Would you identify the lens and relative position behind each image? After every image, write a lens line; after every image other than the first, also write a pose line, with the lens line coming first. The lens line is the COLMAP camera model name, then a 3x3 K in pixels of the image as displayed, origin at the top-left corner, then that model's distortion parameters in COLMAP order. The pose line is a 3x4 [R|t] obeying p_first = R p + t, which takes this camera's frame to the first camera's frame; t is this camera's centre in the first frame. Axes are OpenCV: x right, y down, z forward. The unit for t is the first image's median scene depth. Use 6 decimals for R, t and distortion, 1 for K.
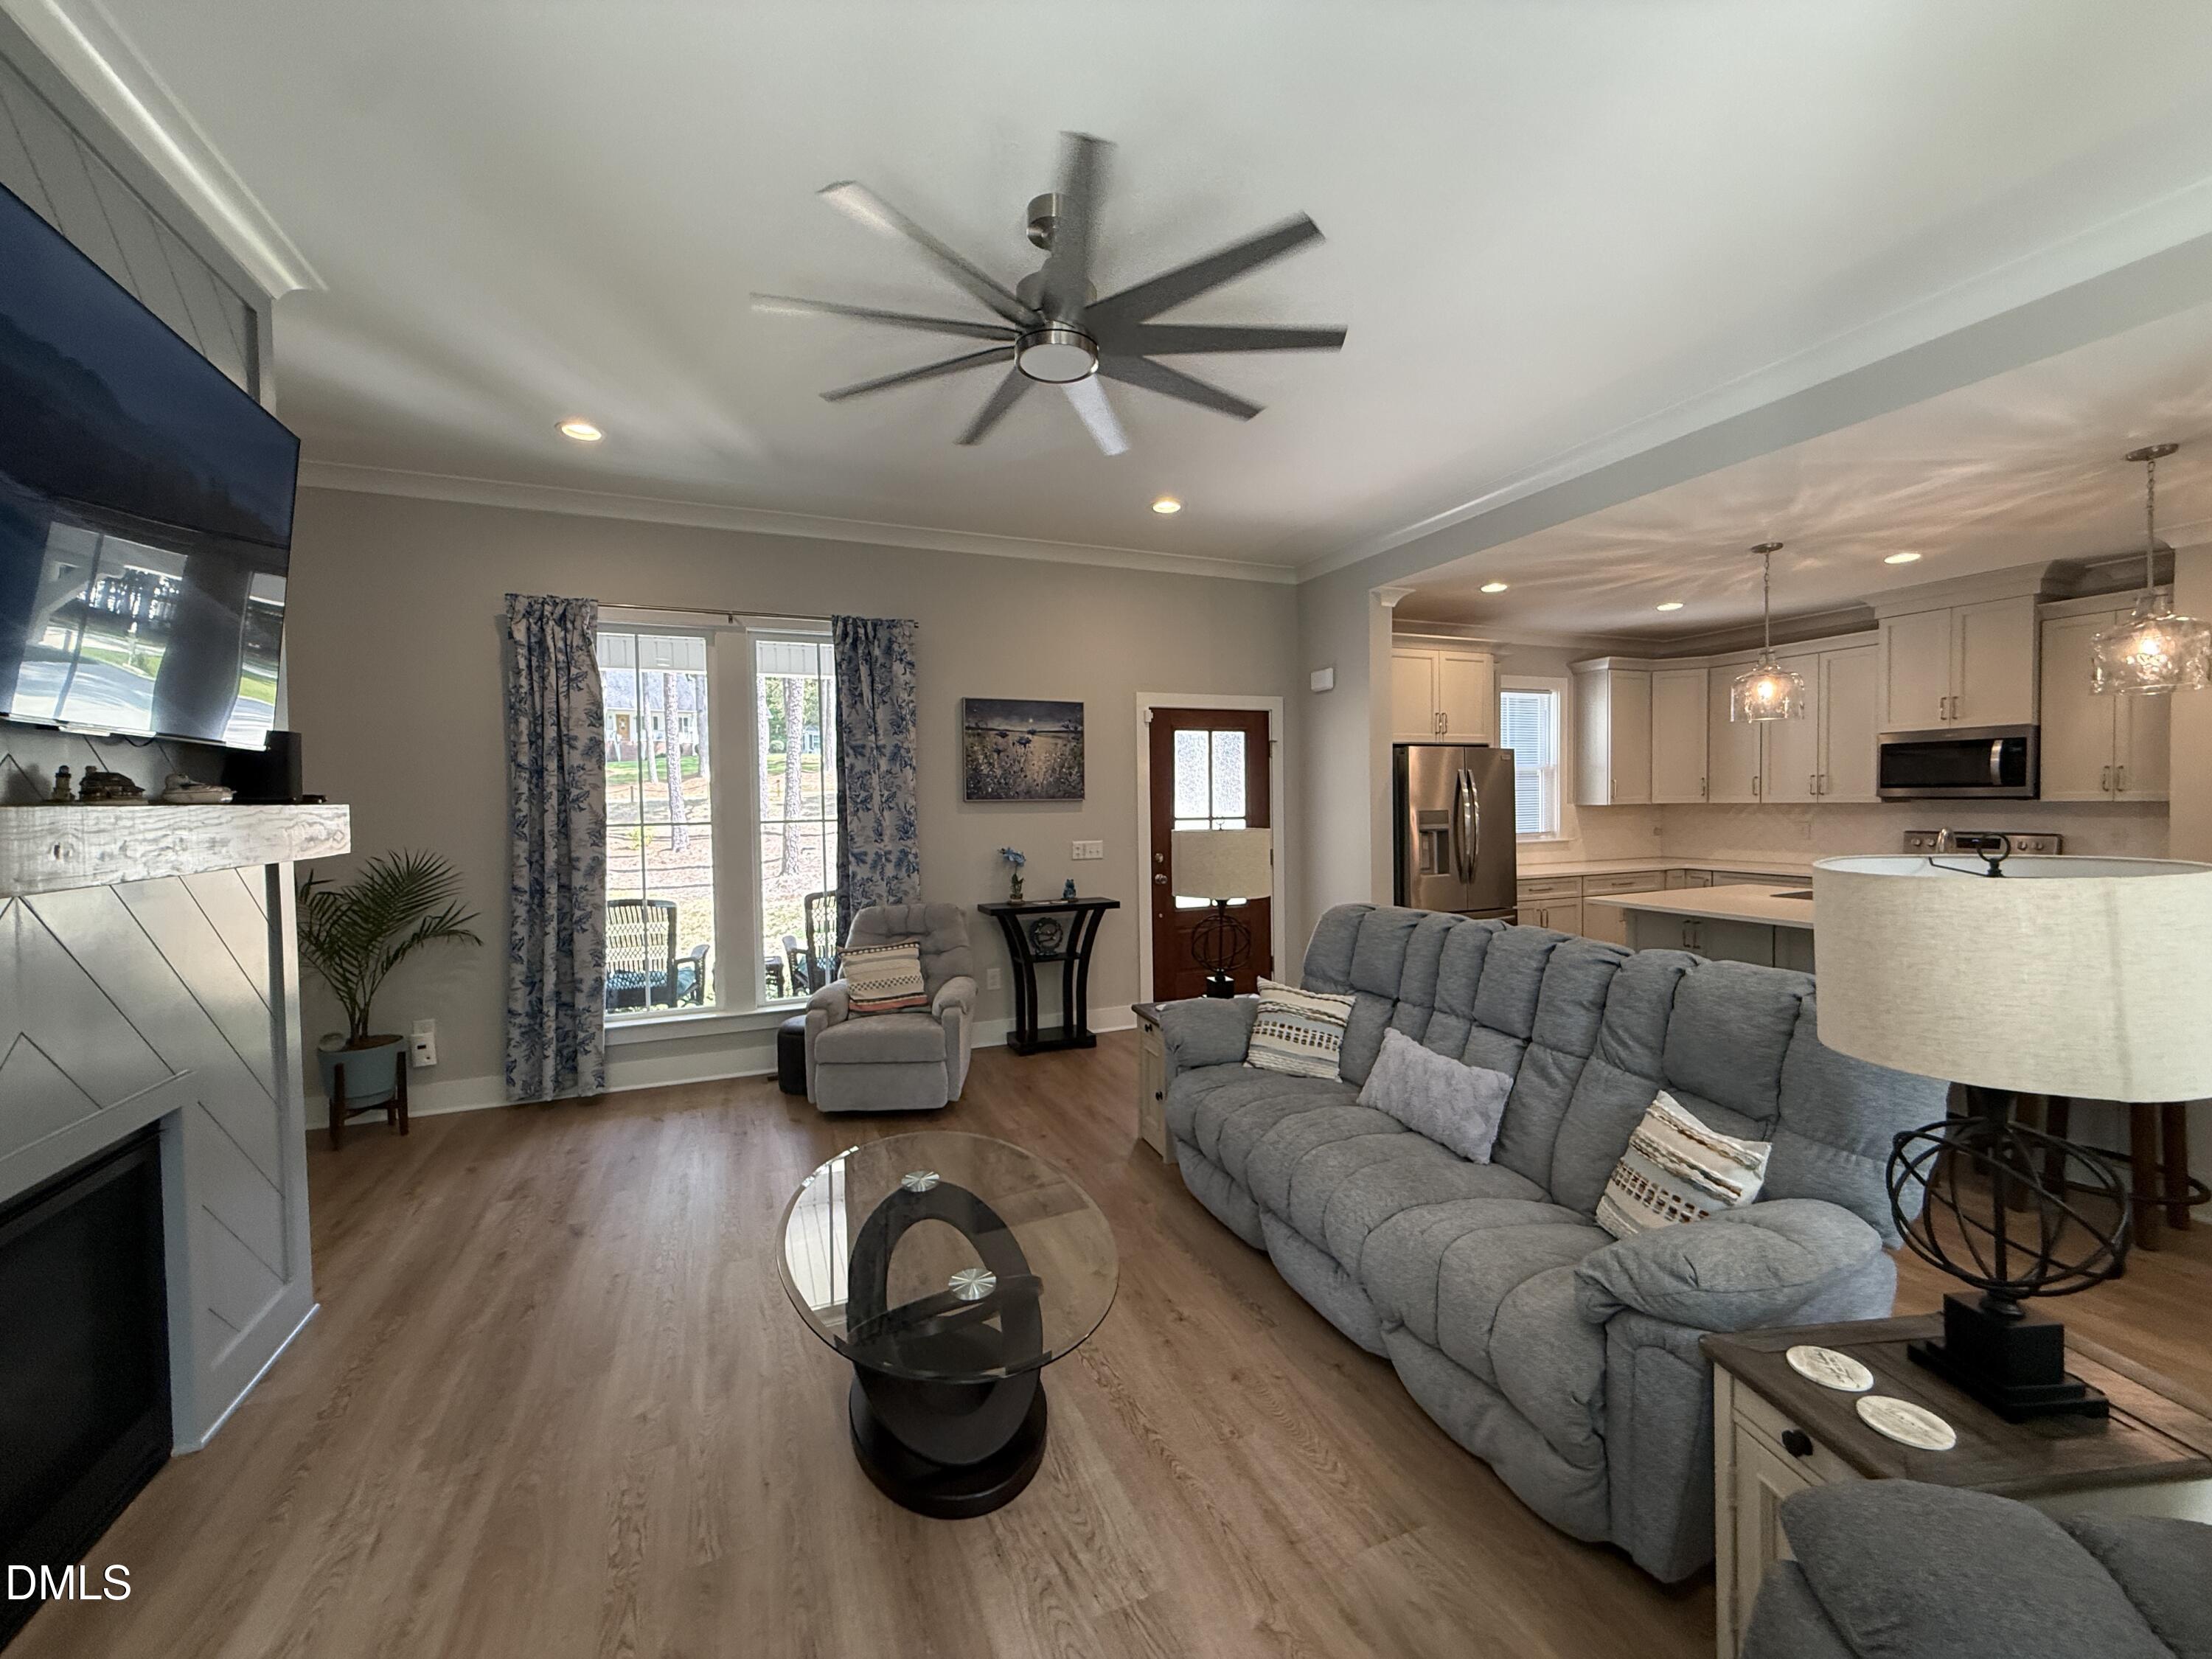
lens RADIAL K [[882.9, 0, 1102.4], [0, 882.9, 826.2], [0, 0, 1]] dist [-0.000213, 0.000005]
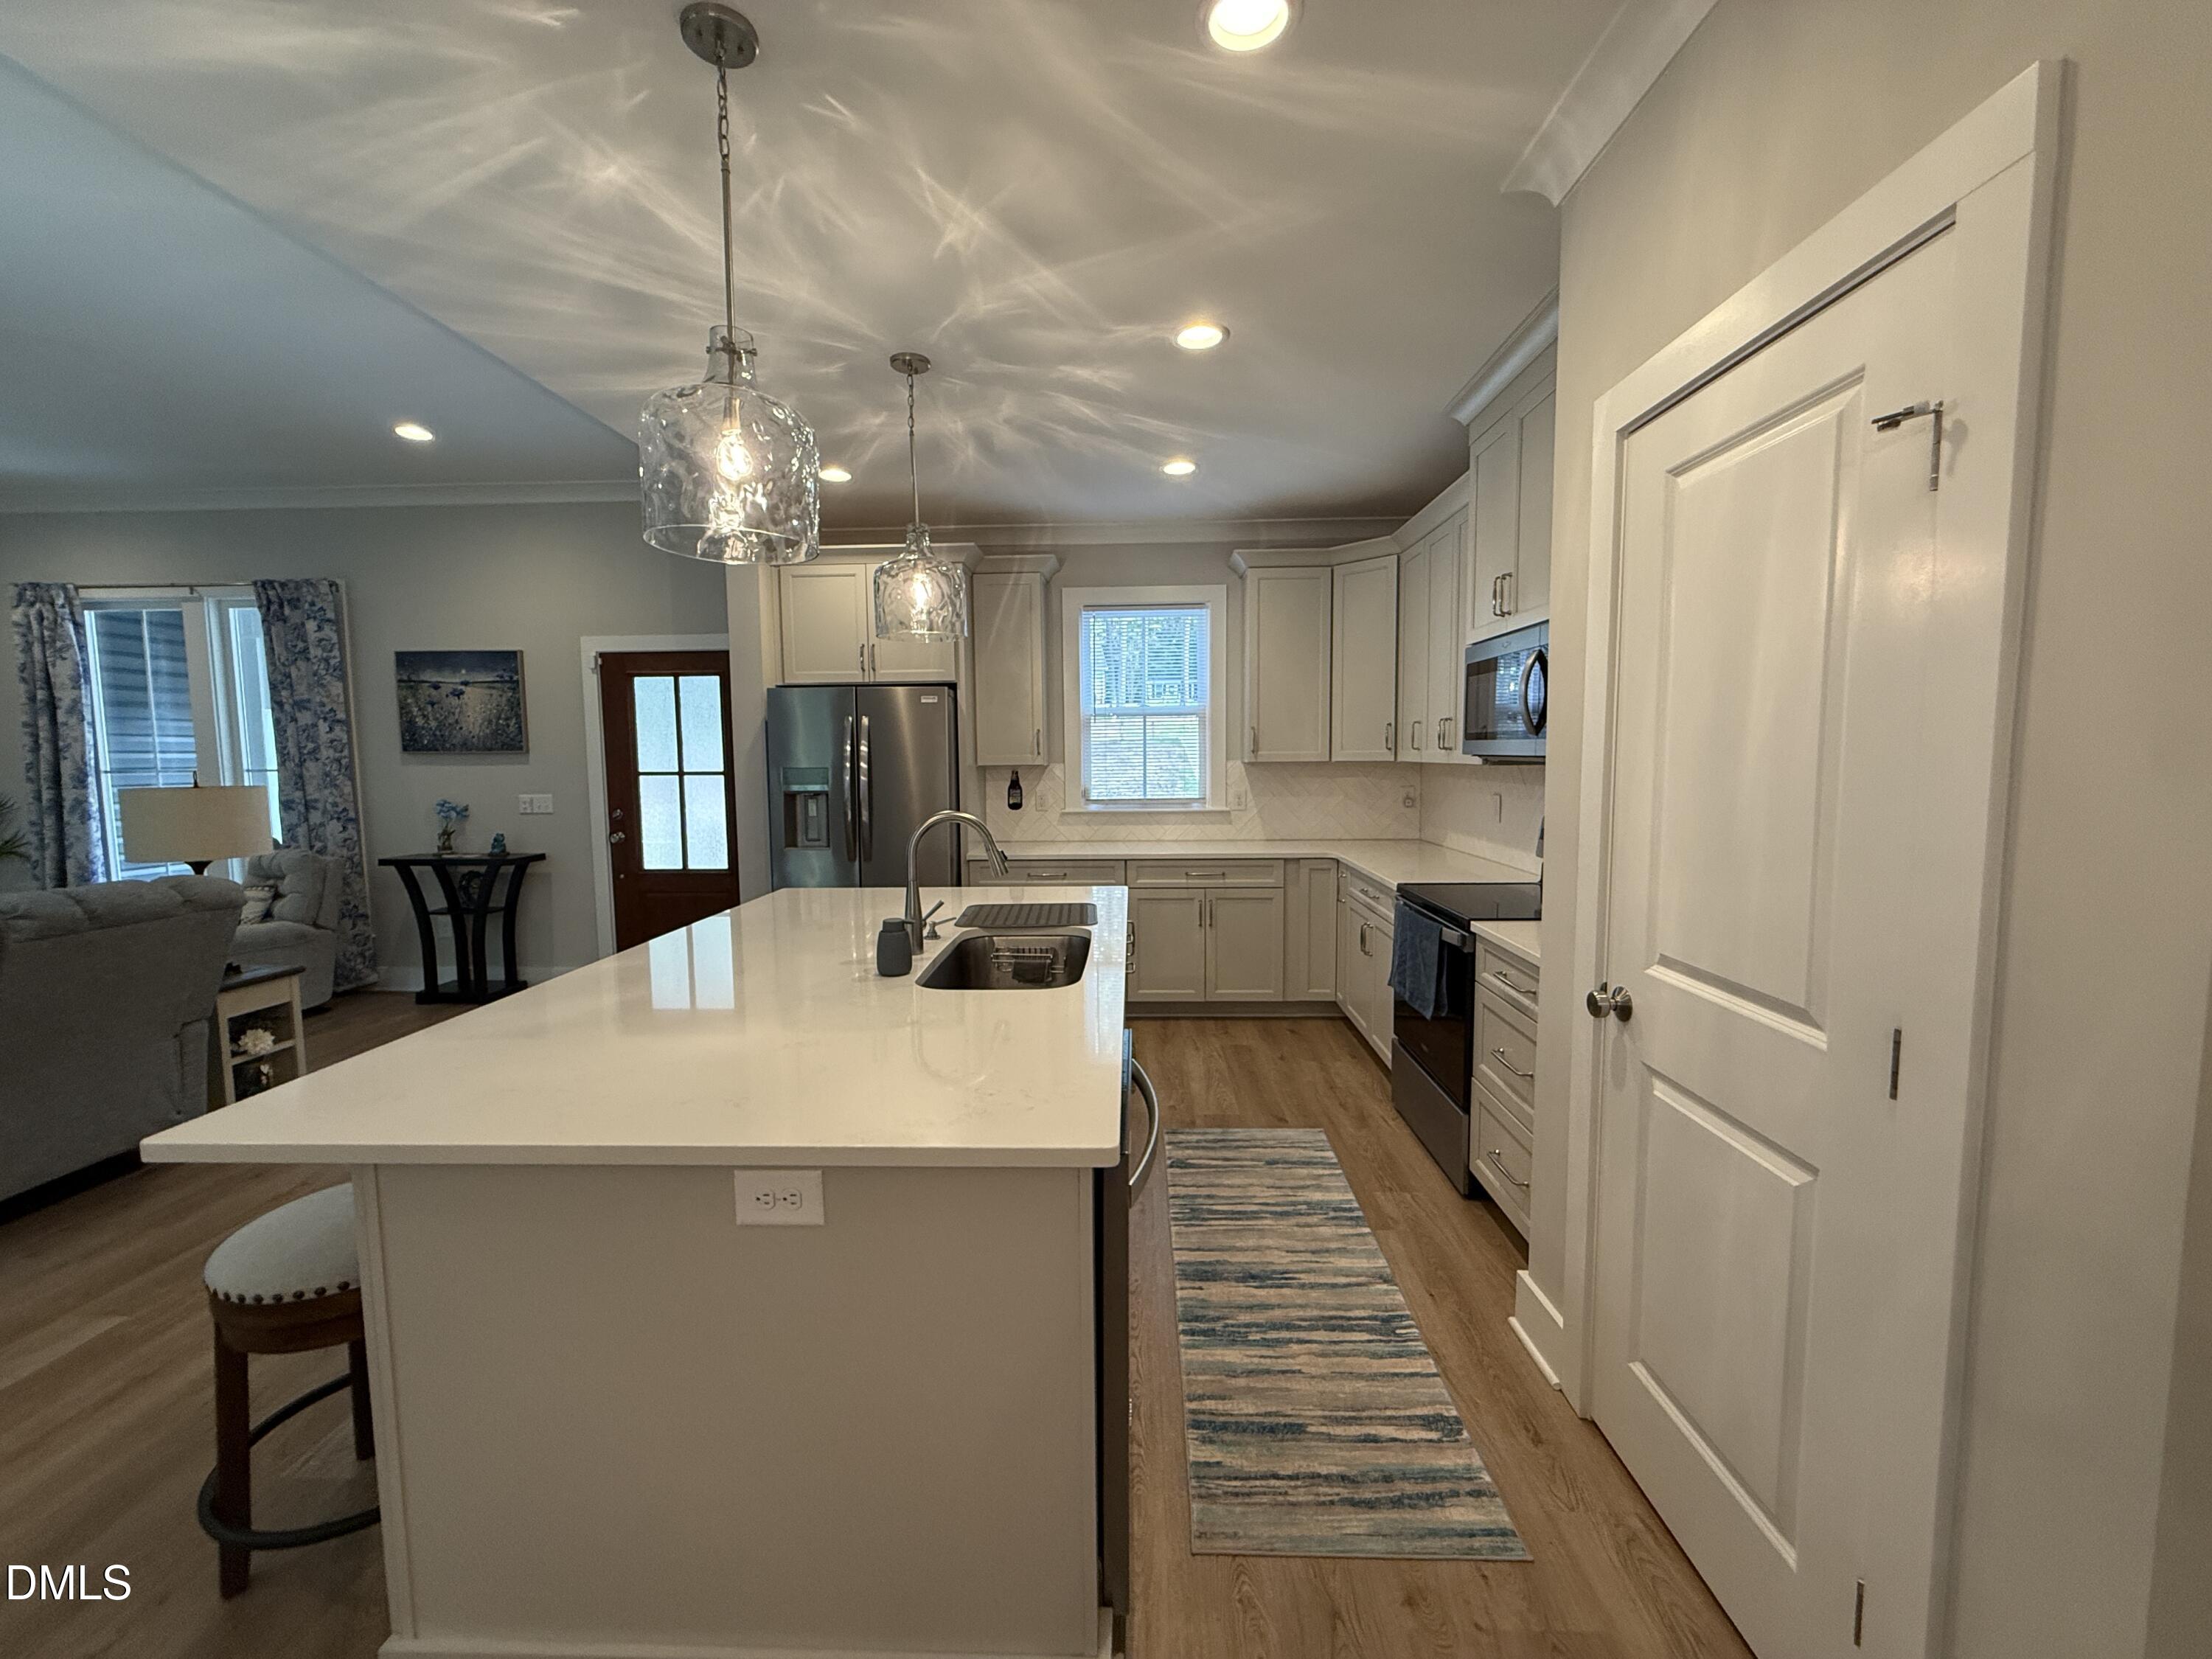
lens RADIAL K [[882.9, 0, 1102.4], [0, 882.9, 826.2], [0, 0, 1]] dist [-0.000213, 0.000005]
pose [[0.908721, 0.040520, -0.415433, 0.987981], [-0.016346, 0.997968, 0.061583, -0.019303], [0.417085, -0.049171, 0.907537, 0.392688]]
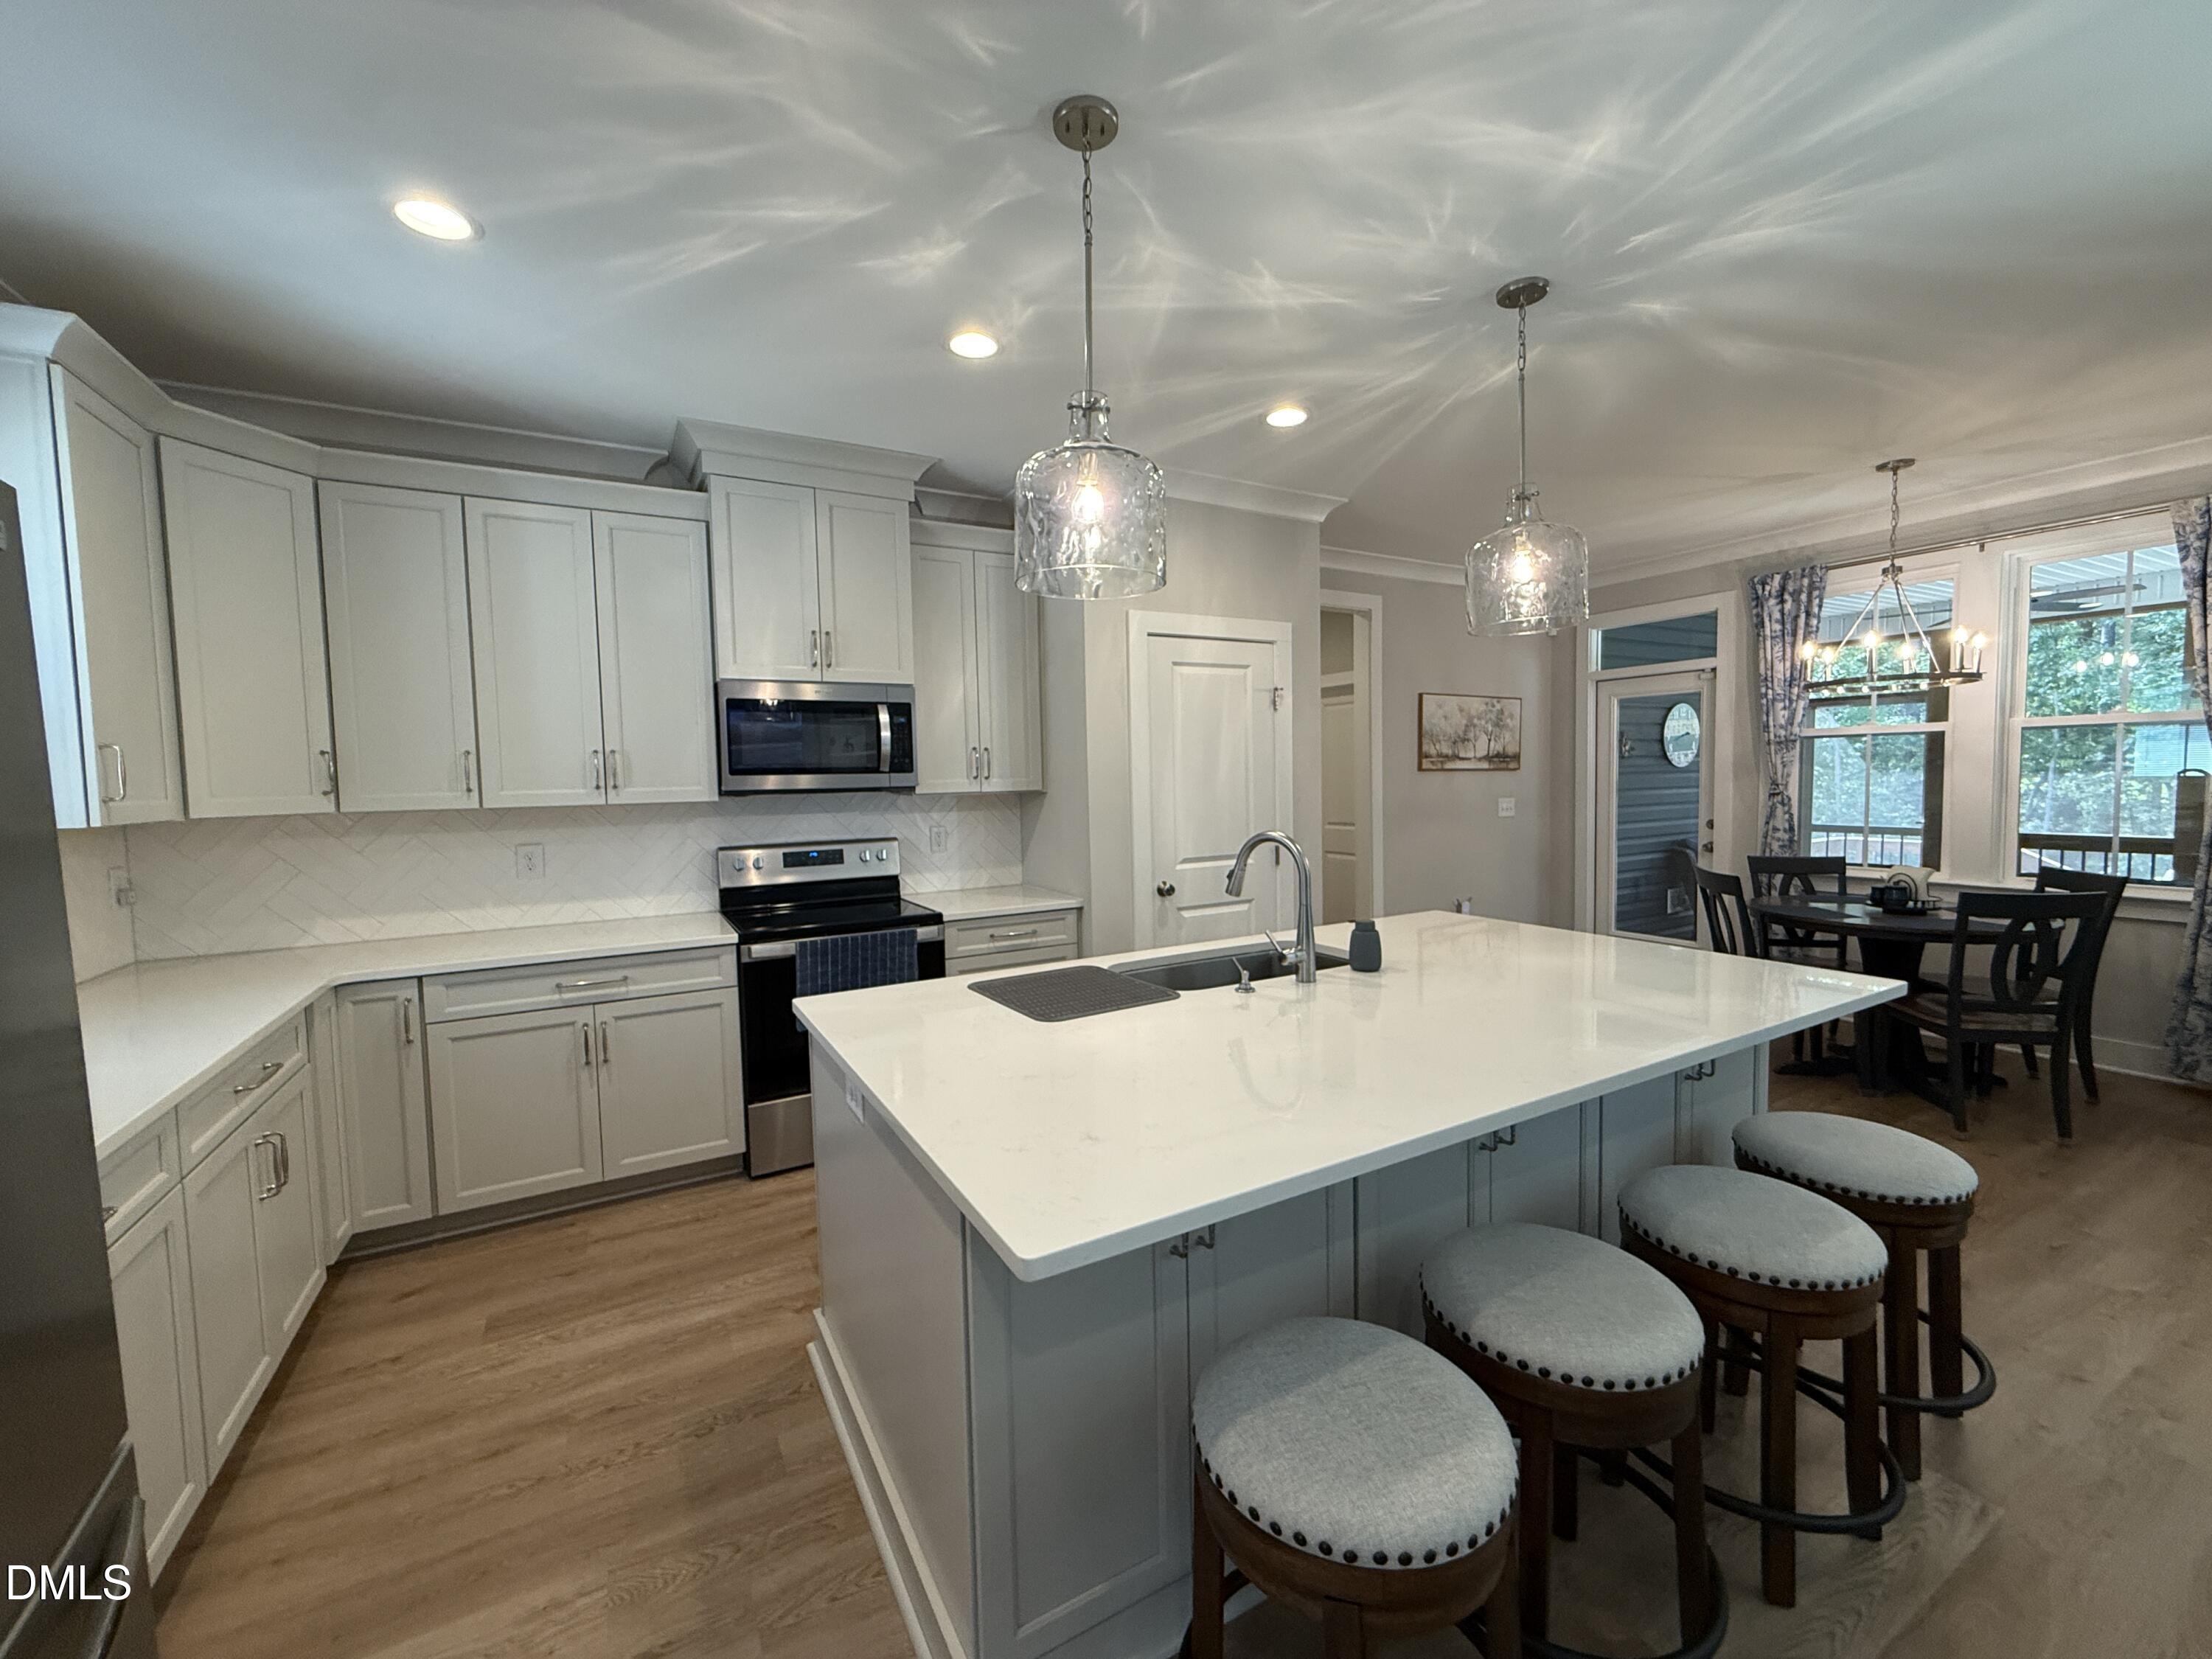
lens RADIAL K [[882.9, 0, 1102.4], [0, 882.9, 826.2], [0, 0, 1]] dist [-0.000213, 0.000005]
pose [[-0.115568, -0.041955, 0.992413, 0.307139], [0.052981, 0.997425, 0.048336, -0.027350], [-0.991886, 0.058165, -0.113048, 0.898504]]
